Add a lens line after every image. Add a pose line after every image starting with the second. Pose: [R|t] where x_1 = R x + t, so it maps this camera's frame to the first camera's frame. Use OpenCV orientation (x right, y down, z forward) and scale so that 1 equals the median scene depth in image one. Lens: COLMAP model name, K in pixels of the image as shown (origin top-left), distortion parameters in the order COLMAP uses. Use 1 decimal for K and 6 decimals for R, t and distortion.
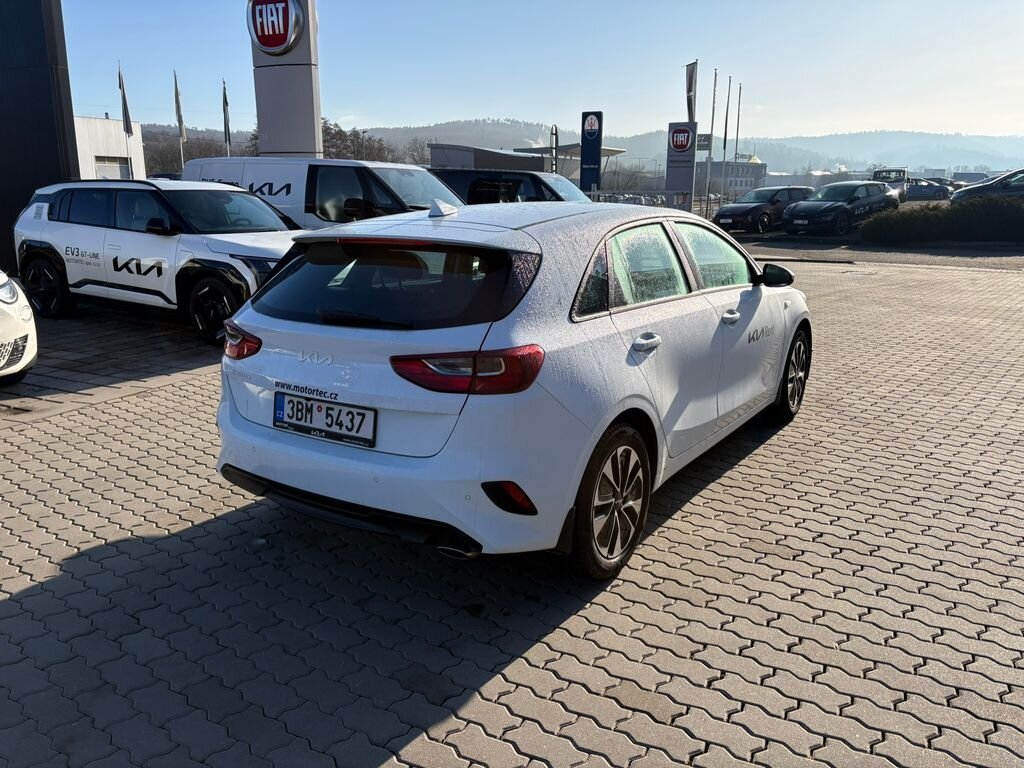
lens RADIAL K [[786.1, 0, 509.2], [0, 786.1, 385.6], [0, 0, 1]] dist [0.043377, -0.038790]
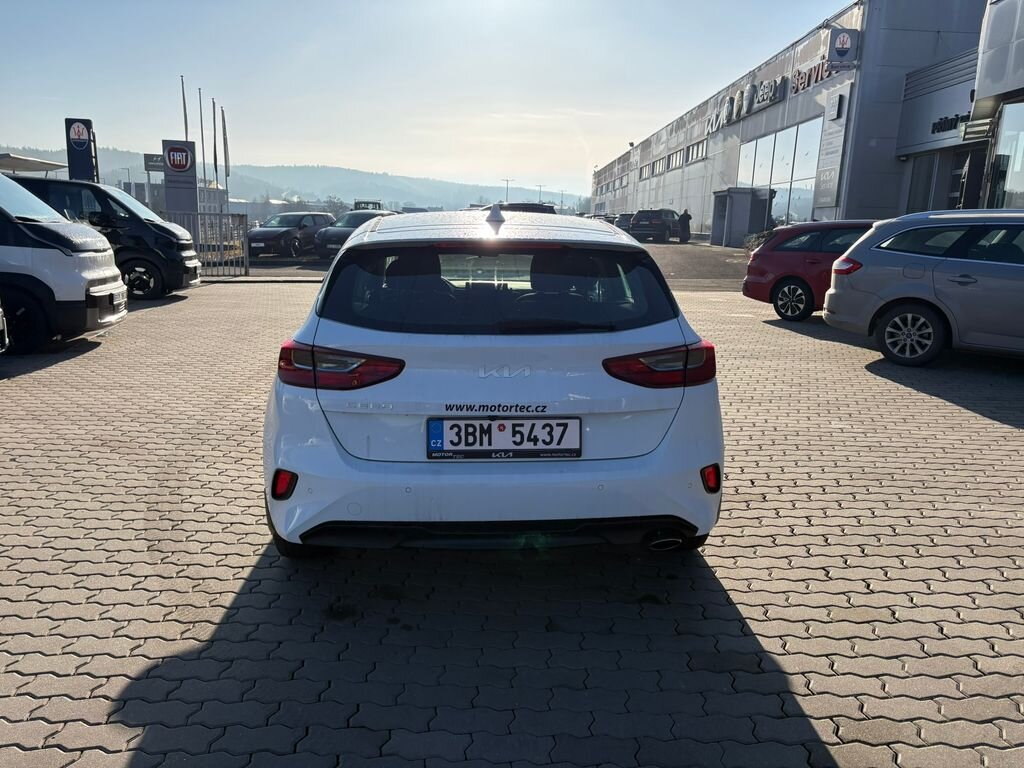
lens RADIAL K [[786.1, 0, 517.1], [0, 786.1, 389.8], [0, 0, 1]] dist [0.043377, -0.038790]
pose [[0.781015, -0.107702, 0.615155, -0.769301], [0.124882, 0.992056, 0.015137, -0.024971], [-0.611898, 0.064999, 0.788261, 0.269896]]
